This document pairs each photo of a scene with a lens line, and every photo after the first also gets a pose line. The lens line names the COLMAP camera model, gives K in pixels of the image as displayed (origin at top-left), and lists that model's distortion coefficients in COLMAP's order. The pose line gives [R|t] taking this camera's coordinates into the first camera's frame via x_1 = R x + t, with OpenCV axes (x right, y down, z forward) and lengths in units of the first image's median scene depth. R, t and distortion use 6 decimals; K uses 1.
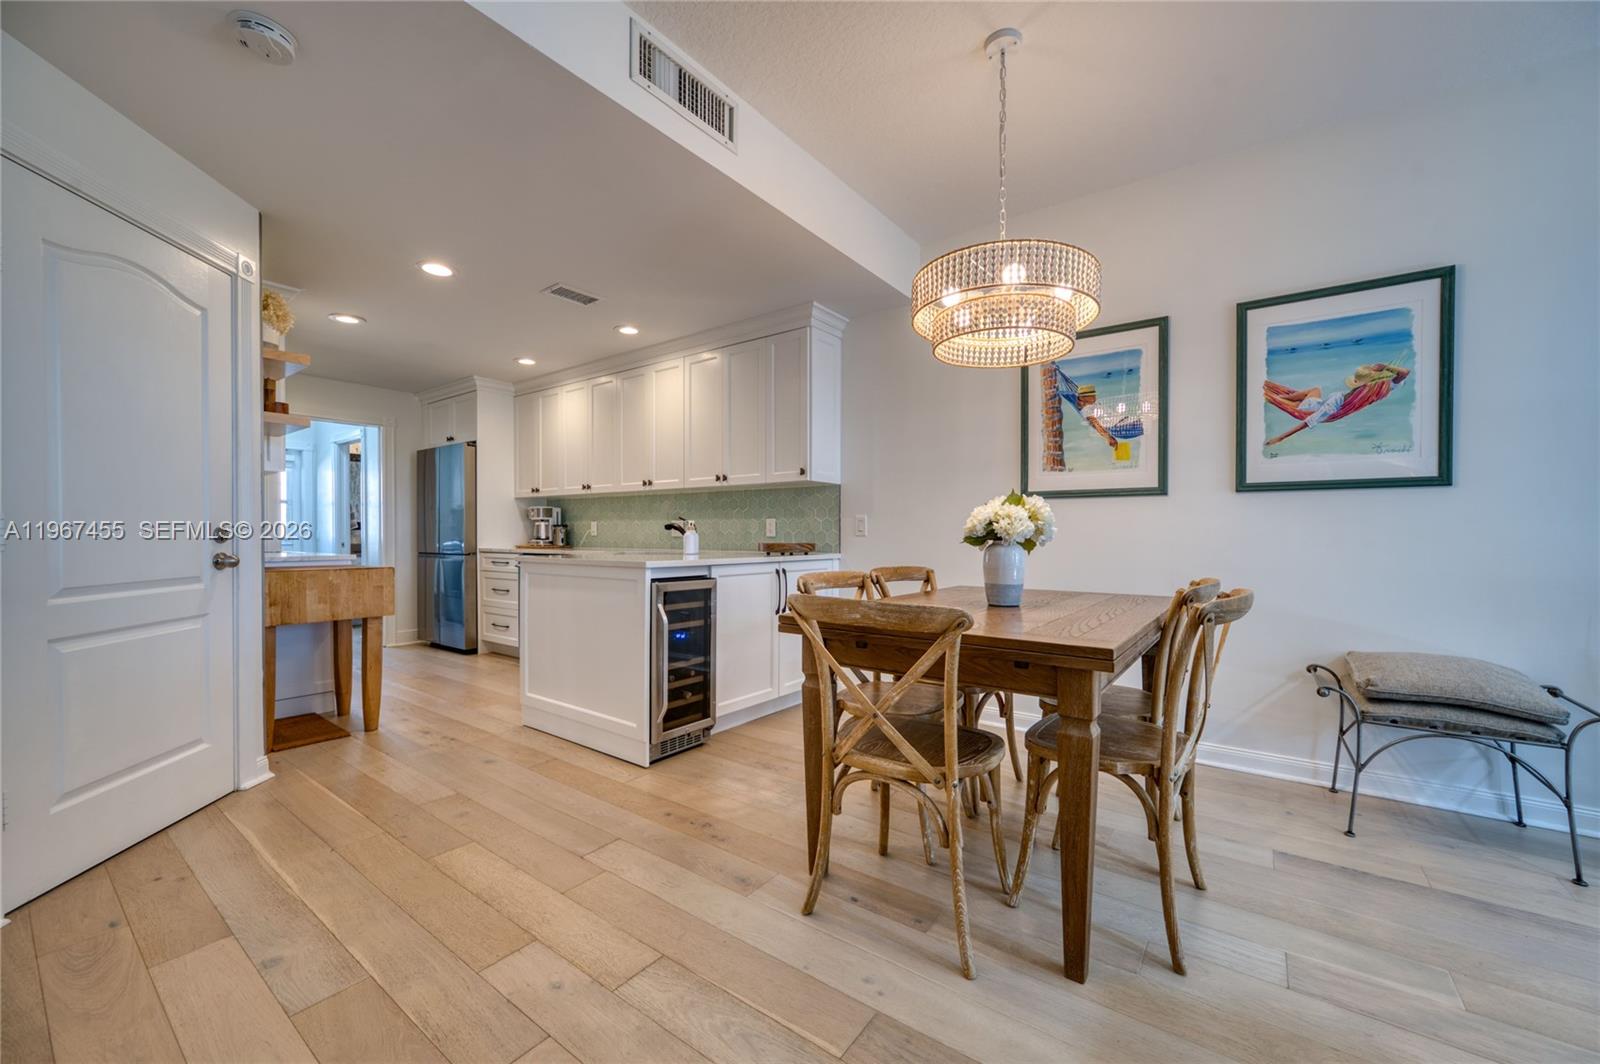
lens RADIAL K [[620.6, 0, 802.6], [0, 620.6, 538.7], [0, 0, 1]] dist [-0.018937, 0.007192]
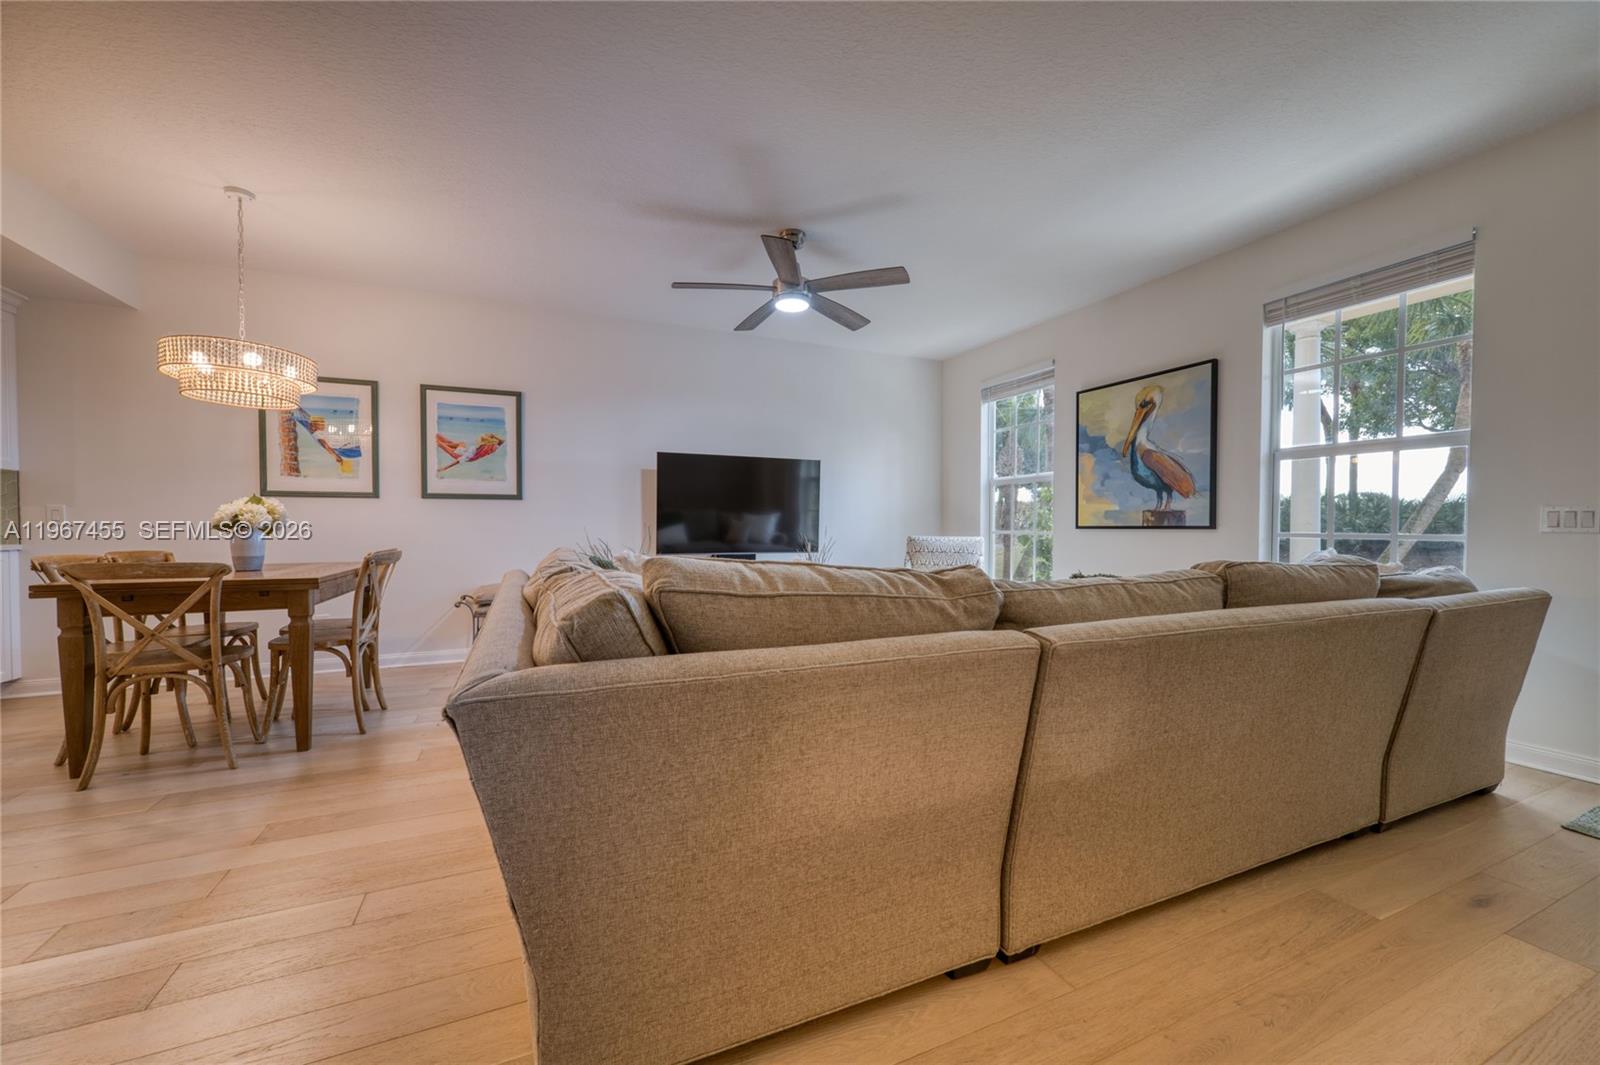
lens RADIAL K [[620.6, 0, 802.6], [0, 620.6, 539.2], [0, 0, 1]] dist [-0.018937, 0.007192]
pose [[0.486779, -0.022609, 0.873232, -0.254257], [0.006813, 0.999733, 0.022086, 0.006133], [-0.873499, -0.004802, 0.486803, -0.715529]]
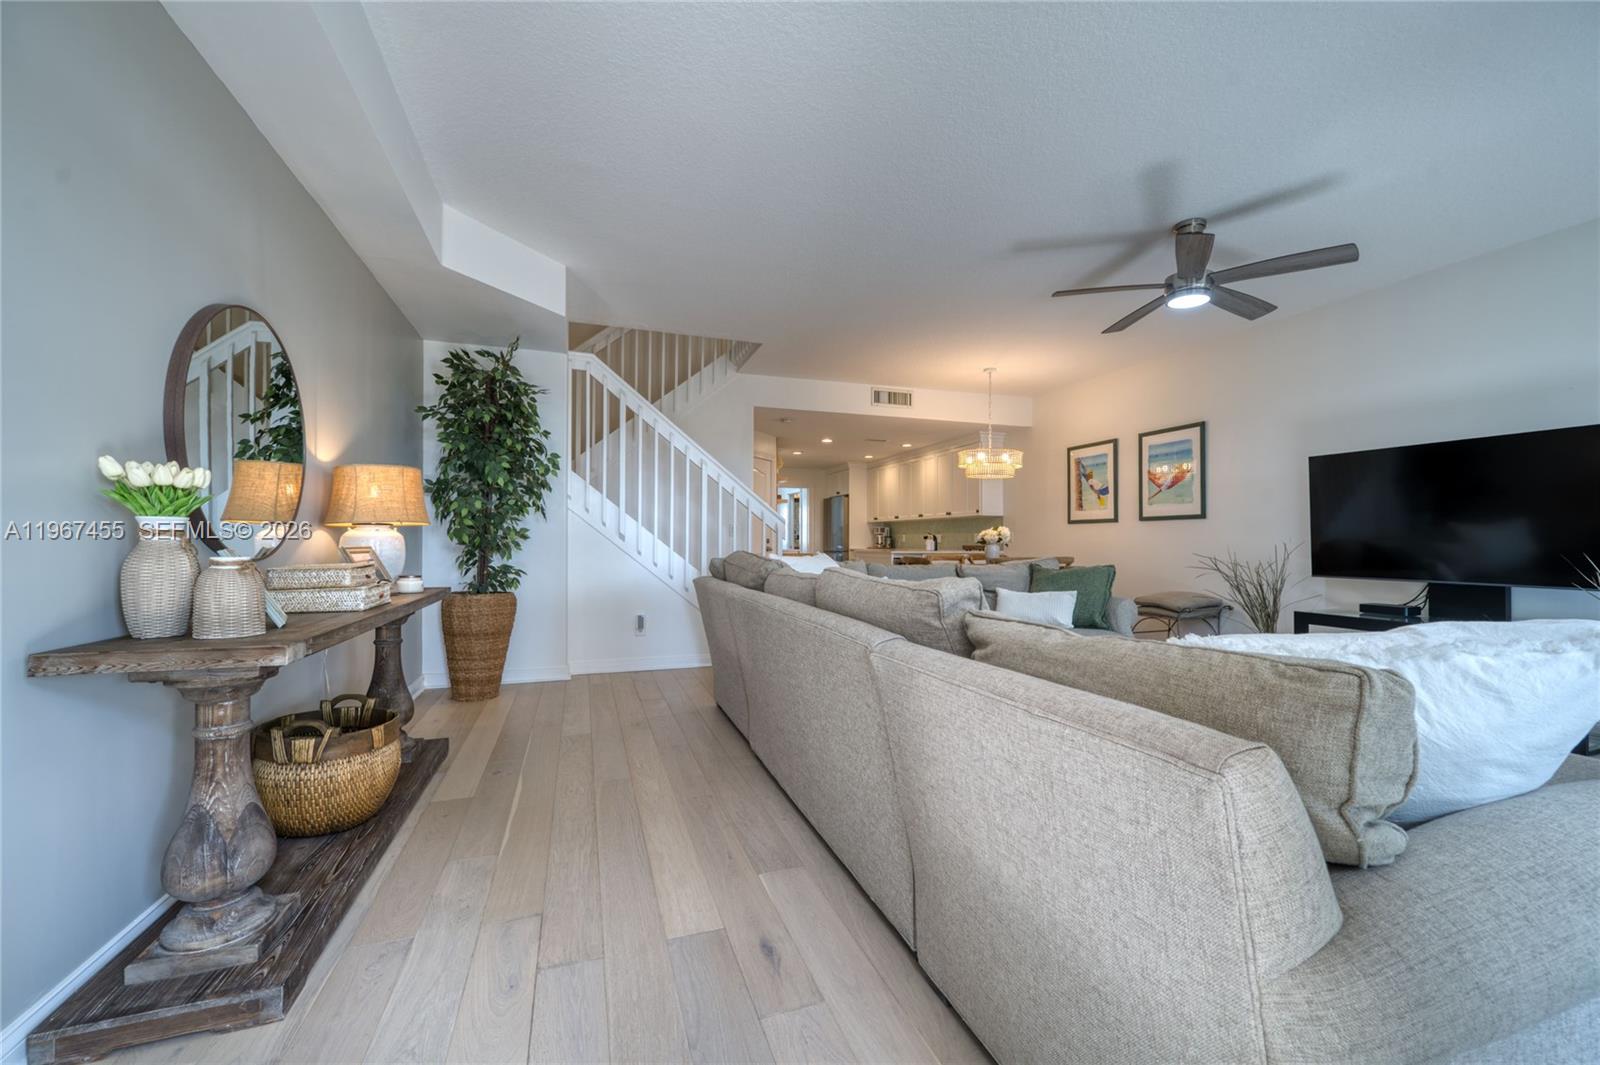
lens RADIAL K [[631.1, 0, 802.6], [0, 631.1, 539.3], [0, 0, 1]] dist [-0.015092, 0.005473]
pose [[0.823791, -0.003141, -0.566885, 0.987892], [-0.004513, 0.999917, -0.012099, 0.020775], [0.566876, 0.012525, 0.823708, -1.489935]]
